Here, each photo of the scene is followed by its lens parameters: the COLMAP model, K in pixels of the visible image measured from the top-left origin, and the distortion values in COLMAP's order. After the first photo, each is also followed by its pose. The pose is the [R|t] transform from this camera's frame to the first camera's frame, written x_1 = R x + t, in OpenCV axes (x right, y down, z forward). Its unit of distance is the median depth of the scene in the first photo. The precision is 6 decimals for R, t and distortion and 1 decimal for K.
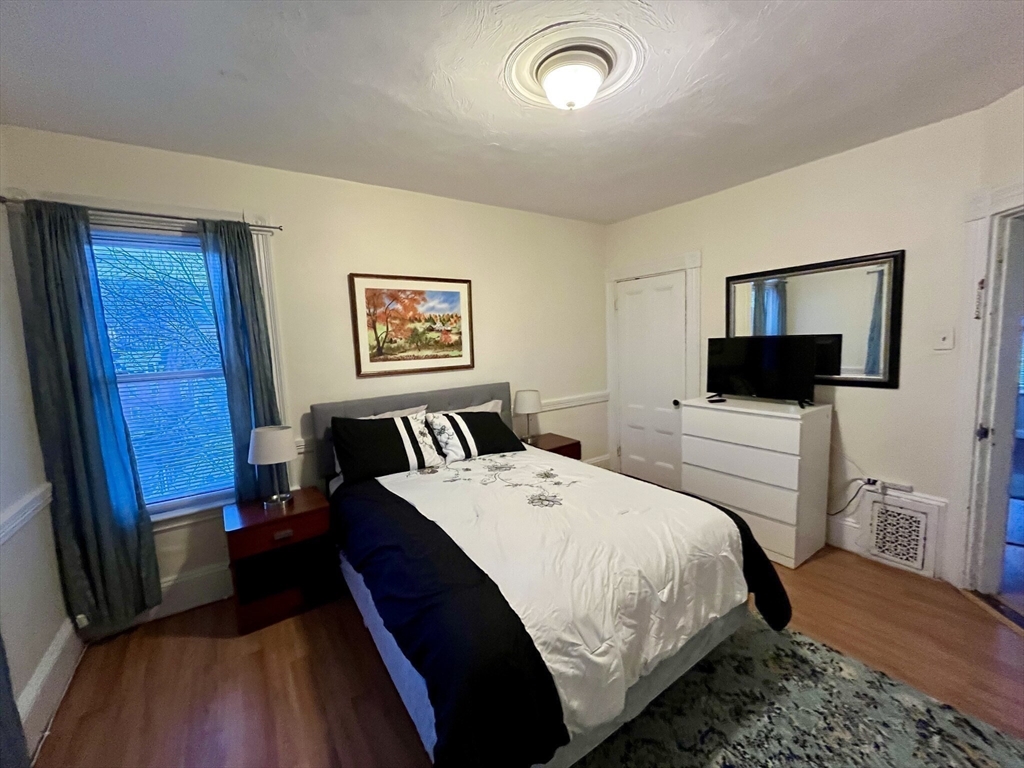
lens RADIAL K [[413.0, 0, 513.1], [0, 413.0, 382.2], [0, 0, 1]] dist [0.002282, -0.000181]
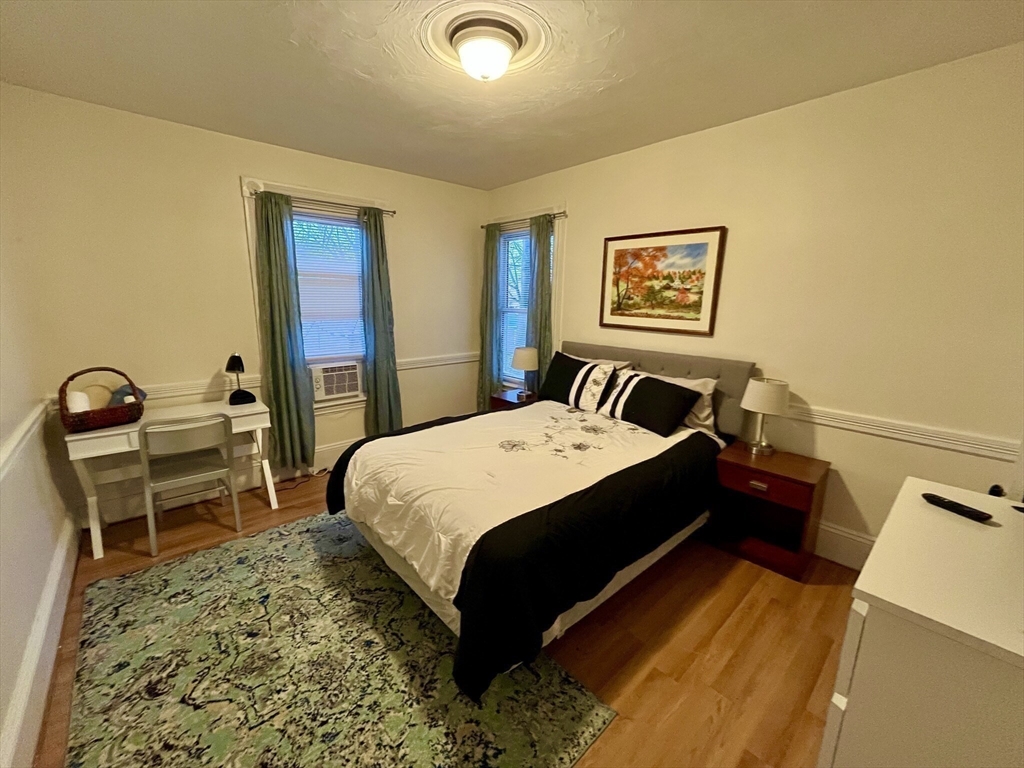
lens RADIAL K [[413.0, 0, 512.4], [0, 413.0, 385.3], [0, 0, 1]] dist [0.002282, -0.000181]
pose [[0.128587, 0.249477, -0.959806, 0.762879], [-0.129047, 0.963820, 0.233232, -0.091523], [0.983266, 0.093869, 0.156129, 0.551735]]
